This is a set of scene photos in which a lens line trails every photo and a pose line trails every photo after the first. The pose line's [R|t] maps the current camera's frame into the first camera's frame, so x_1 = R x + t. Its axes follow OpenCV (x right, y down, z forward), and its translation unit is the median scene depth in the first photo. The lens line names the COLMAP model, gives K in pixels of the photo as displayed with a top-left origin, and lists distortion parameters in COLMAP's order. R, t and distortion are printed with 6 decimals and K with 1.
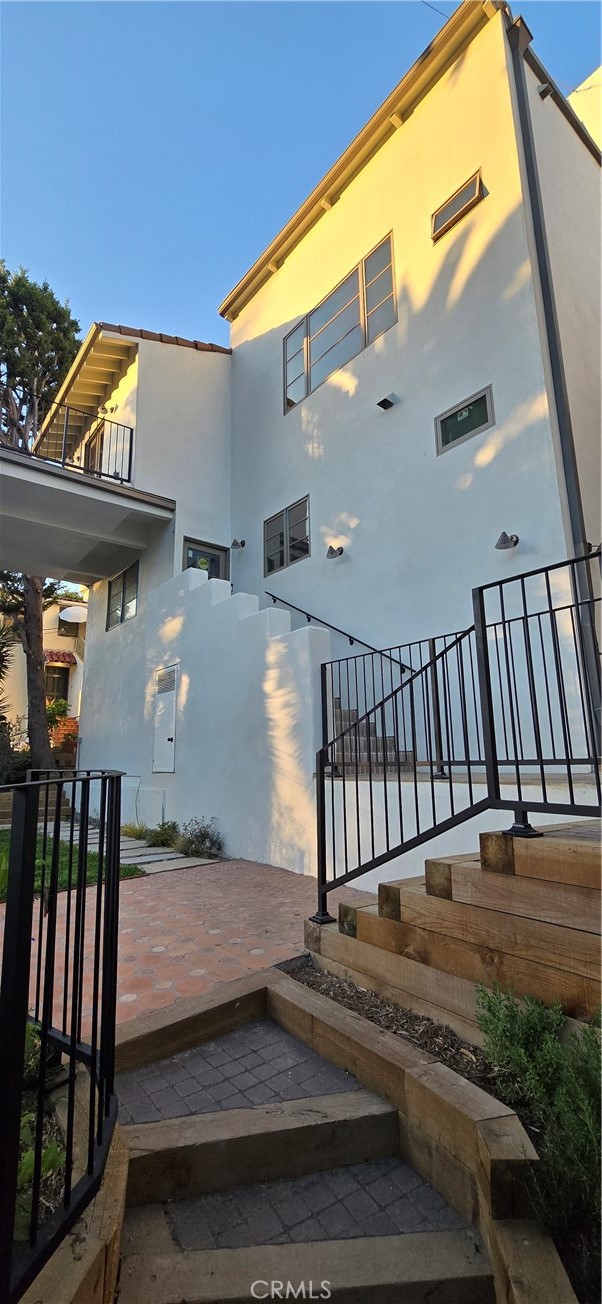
lens RADIAL K [[532.1, 0, 303.3], [0, 532.1, 651.4], [0, 0, 1]] dist [-0.011811, 0.003403]
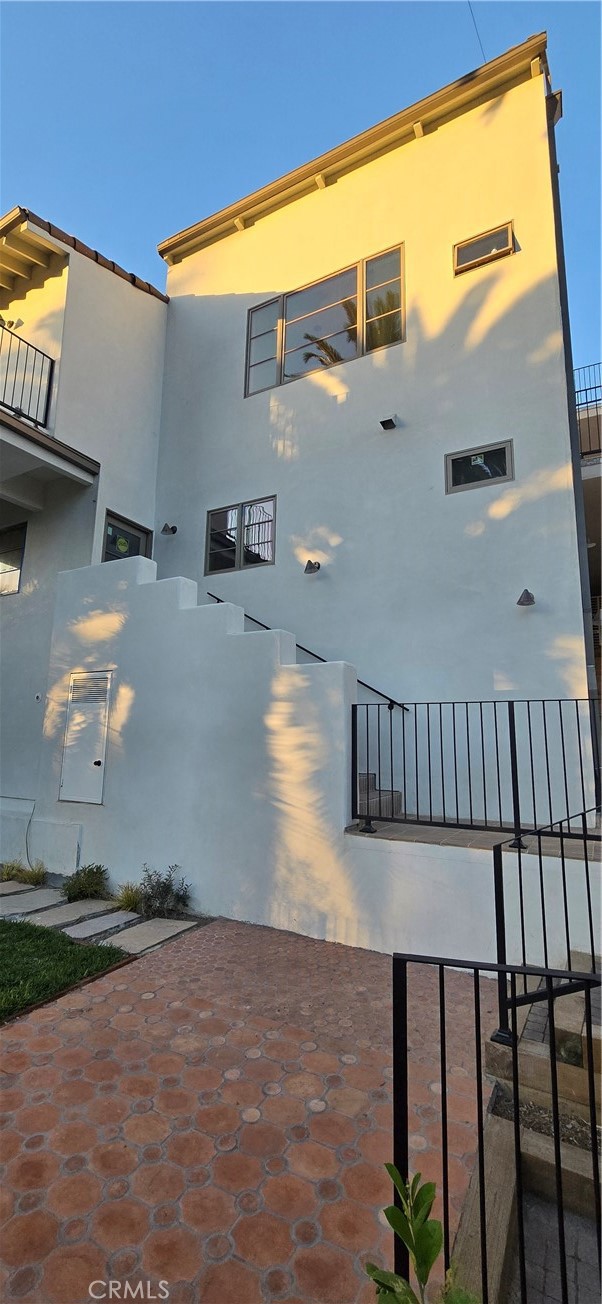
lens RADIAL K [[532.1, 0, 308.1], [0, 532.1, 653.8], [0, 0, 1]] dist [-0.011811, 0.003403]
pose [[0.921842, 0.098709, 0.374785, -0.279985], [-0.111127, 0.993738, 0.011608, -0.047923], [-0.371292, -0.052350, 0.927039, 0.137032]]
